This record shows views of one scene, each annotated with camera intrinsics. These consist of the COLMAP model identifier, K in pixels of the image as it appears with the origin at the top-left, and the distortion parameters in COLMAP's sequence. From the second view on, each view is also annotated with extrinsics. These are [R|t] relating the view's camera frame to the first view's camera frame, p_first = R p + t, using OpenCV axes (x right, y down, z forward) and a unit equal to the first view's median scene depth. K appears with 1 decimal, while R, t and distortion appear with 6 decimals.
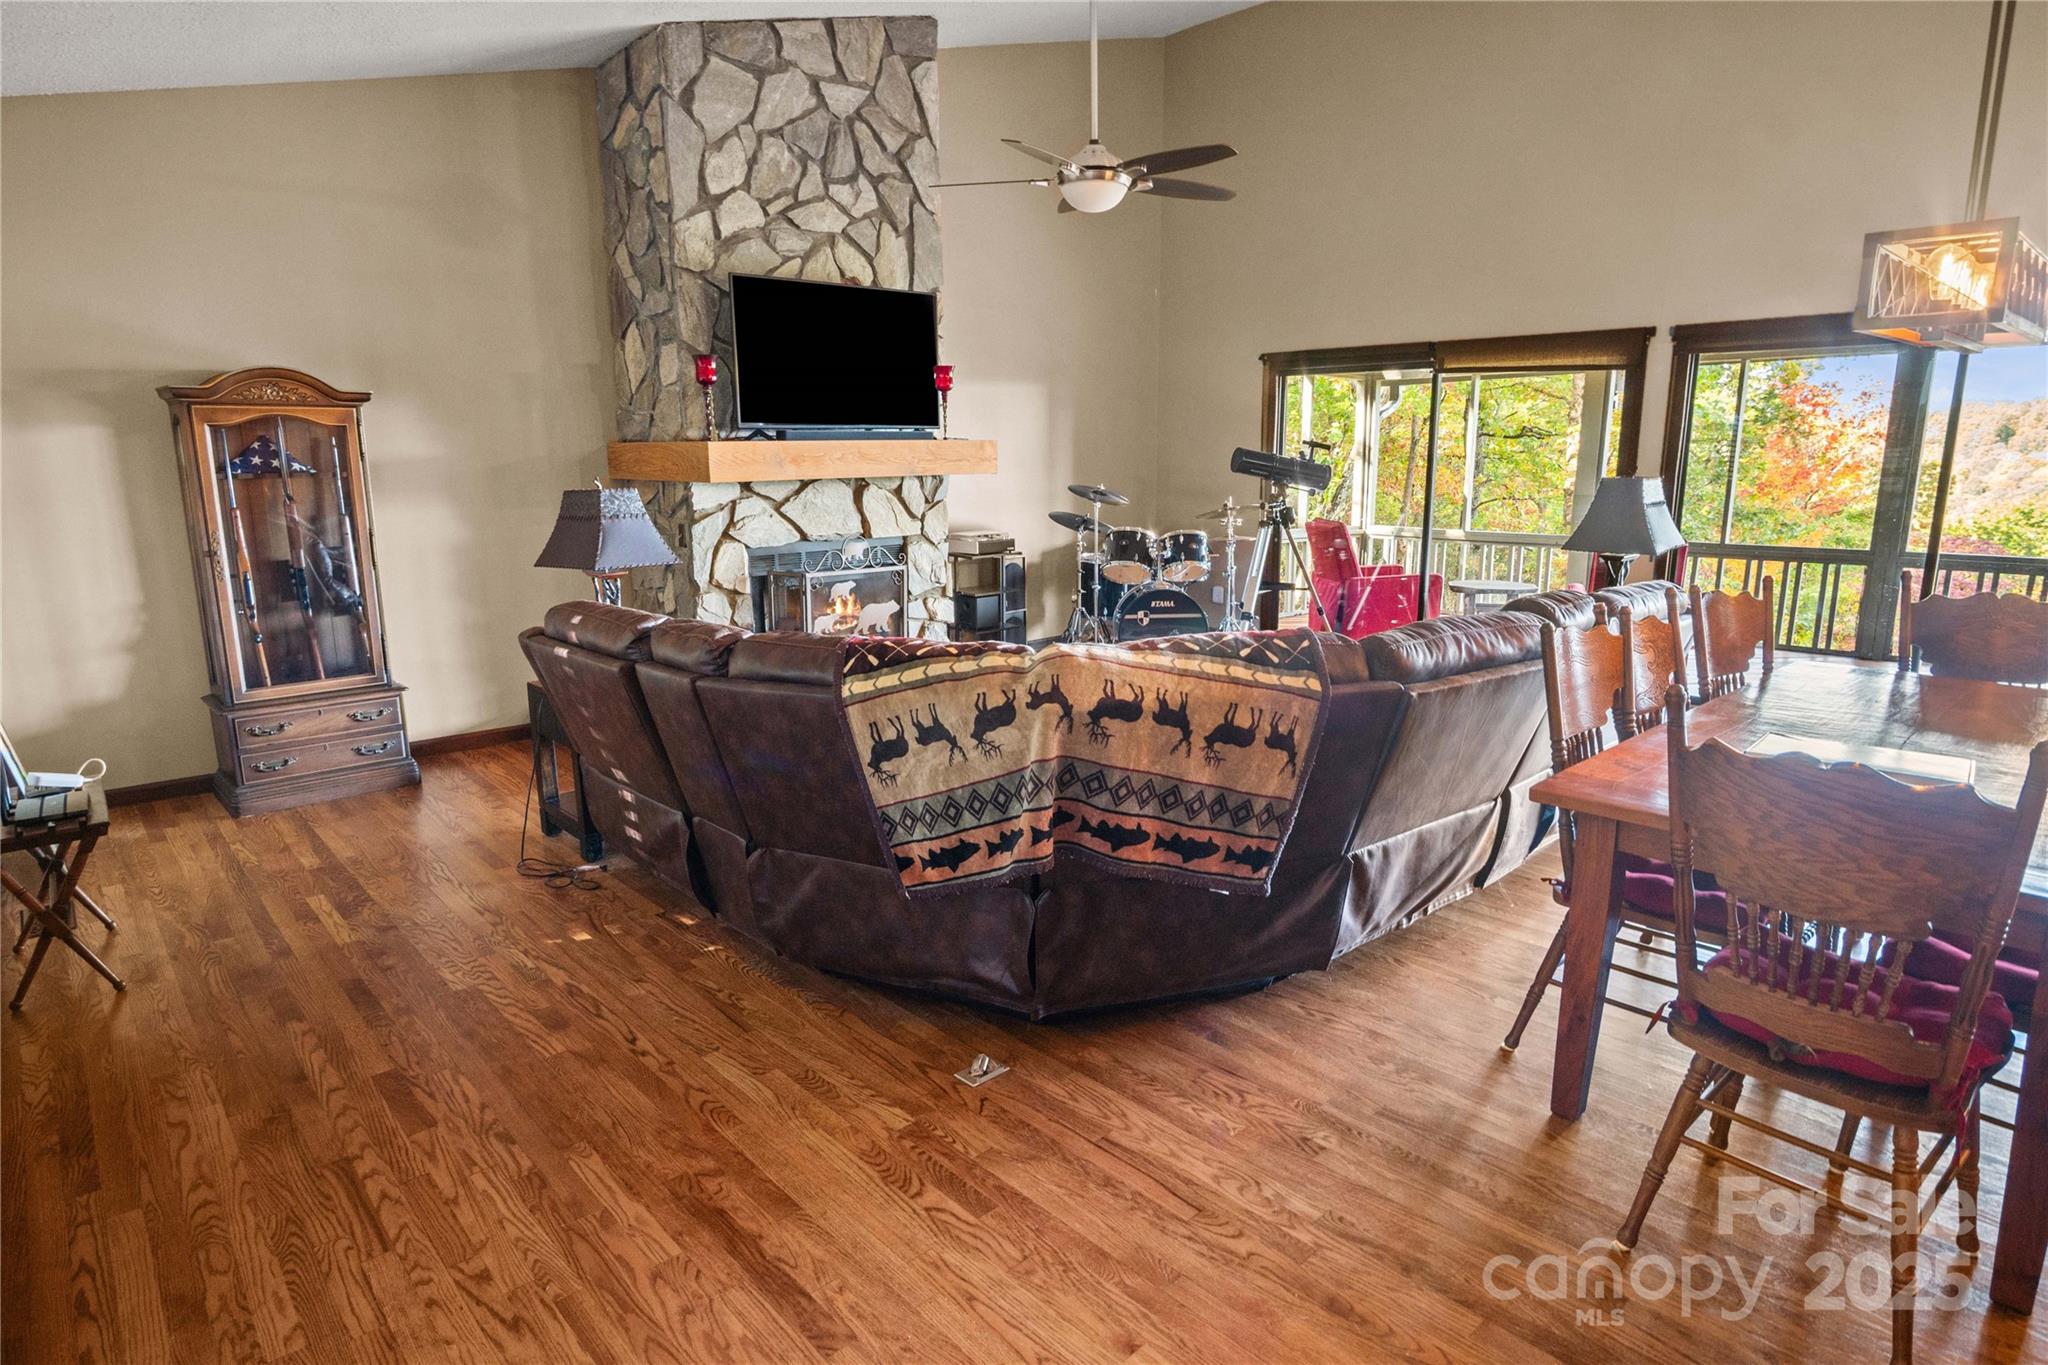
lens RADIAL K [[1110.8, 0, 1022.9], [0, 1110.8, 683.6], [0, 0, 1]] dist [-0.029729, 0.007225]
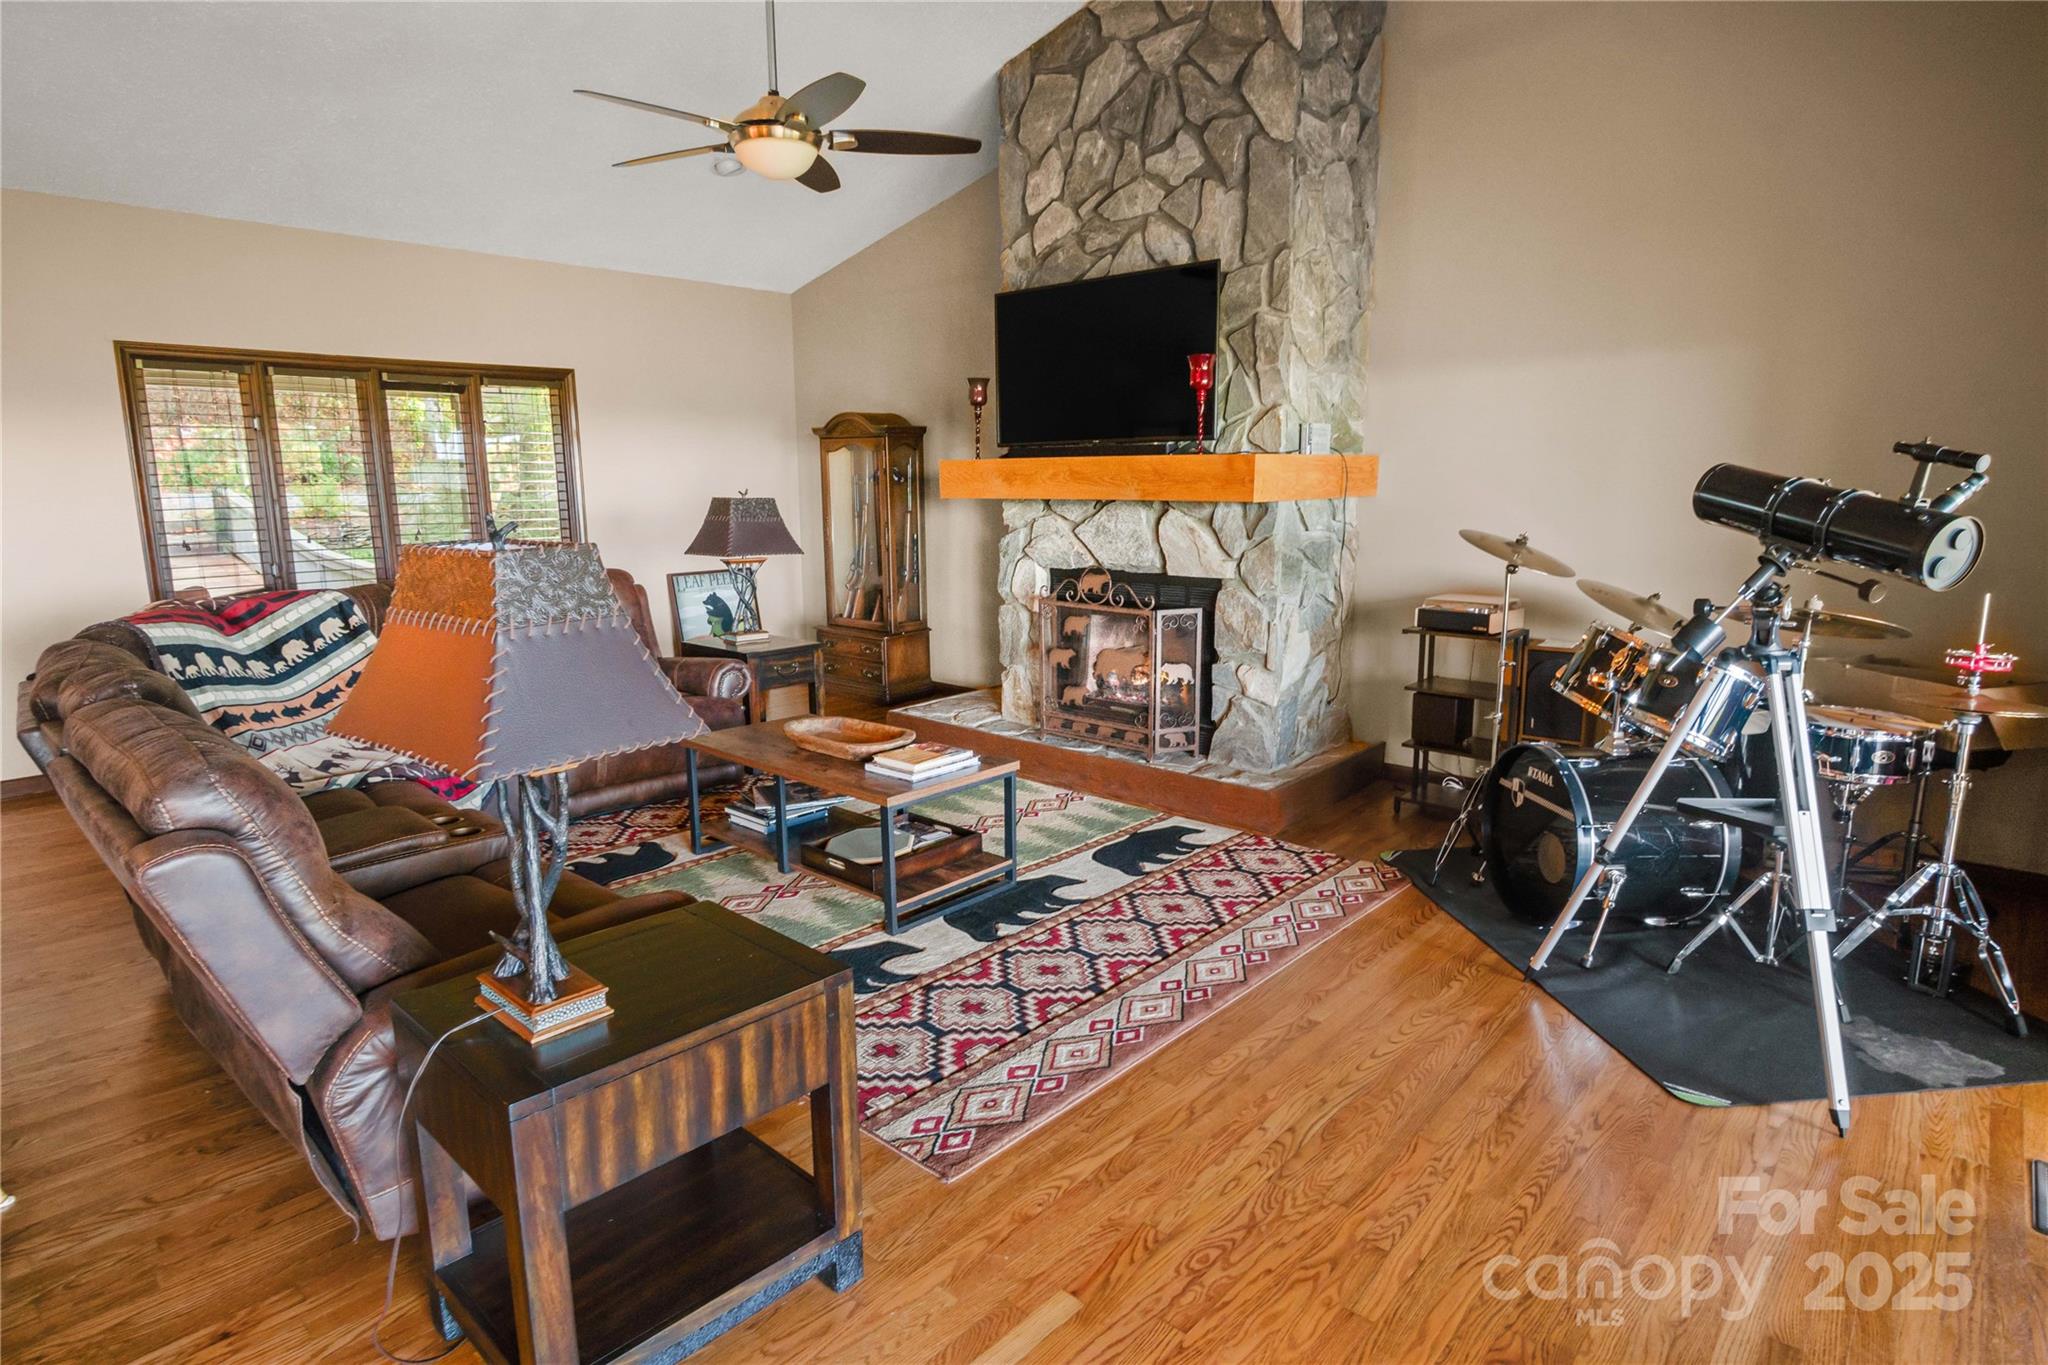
lens RADIAL K [[1110.8, 0, 1026.2], [0, 1110.8, 683.8], [0, 0, 1]] dist [-0.029729, 0.007225]
pose [[0.089876, 0.194059, -0.976864, 0.723326], [-0.197613, 0.964807, 0.173482, -0.186893], [0.976151, 0.177450, 0.125061, 0.865189]]
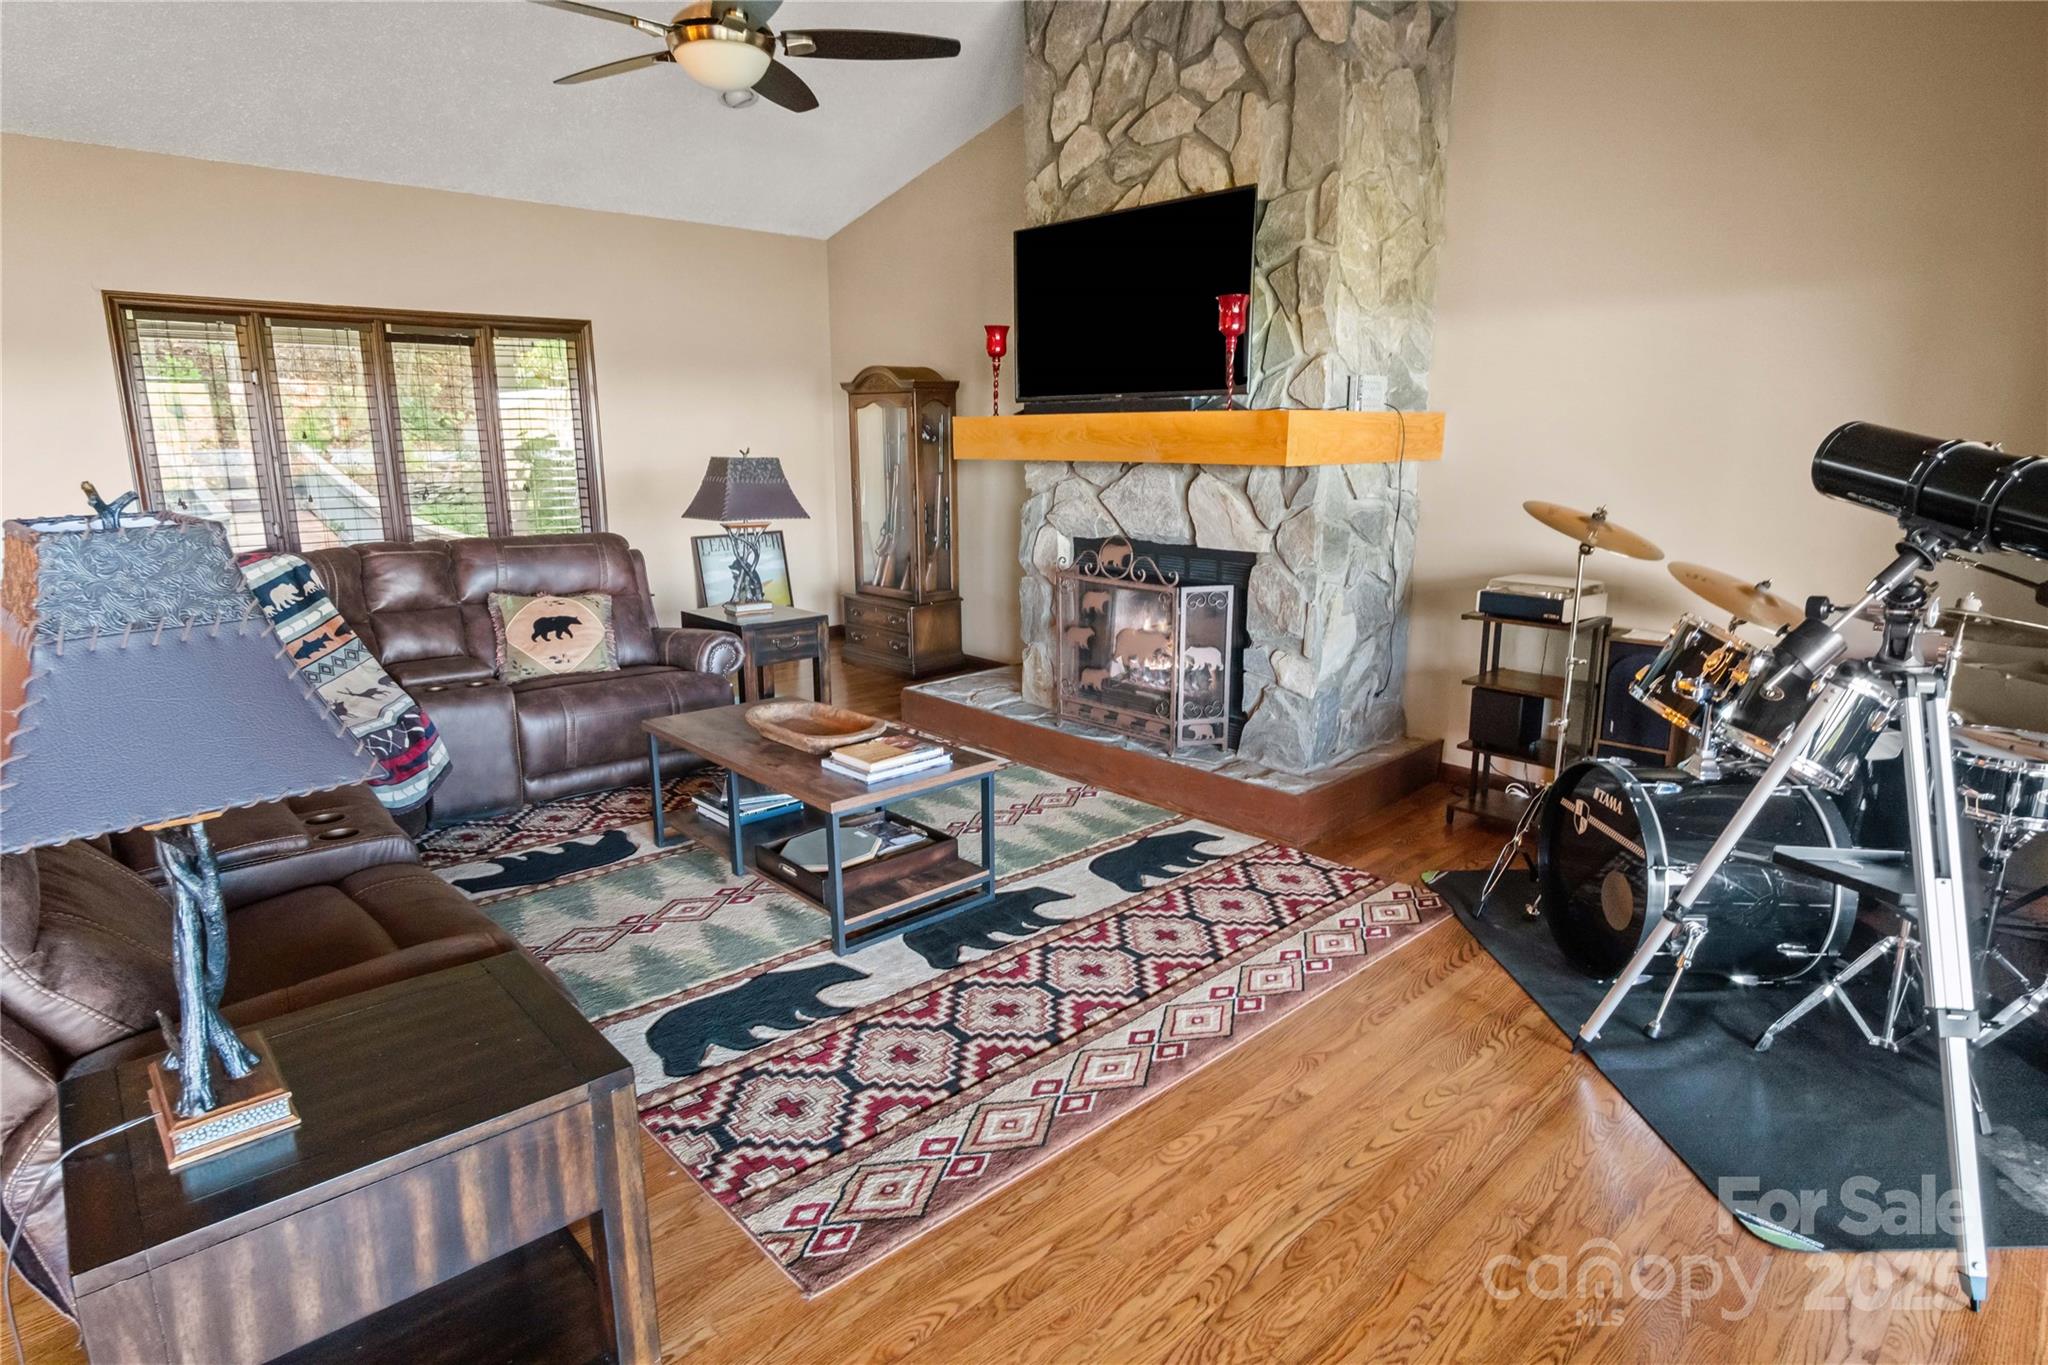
lens RADIAL K [[1110.8, 0, 1022.8], [0, 1110.8, 685.3], [0, 0, 1]] dist [-0.029729, 0.007225]
pose [[0.002384, 0.230056, -0.973175, 0.642430], [-0.201637, 0.953299, 0.224864, -0.198220], [0.979457, 0.195692, 0.048660, 0.929860]]
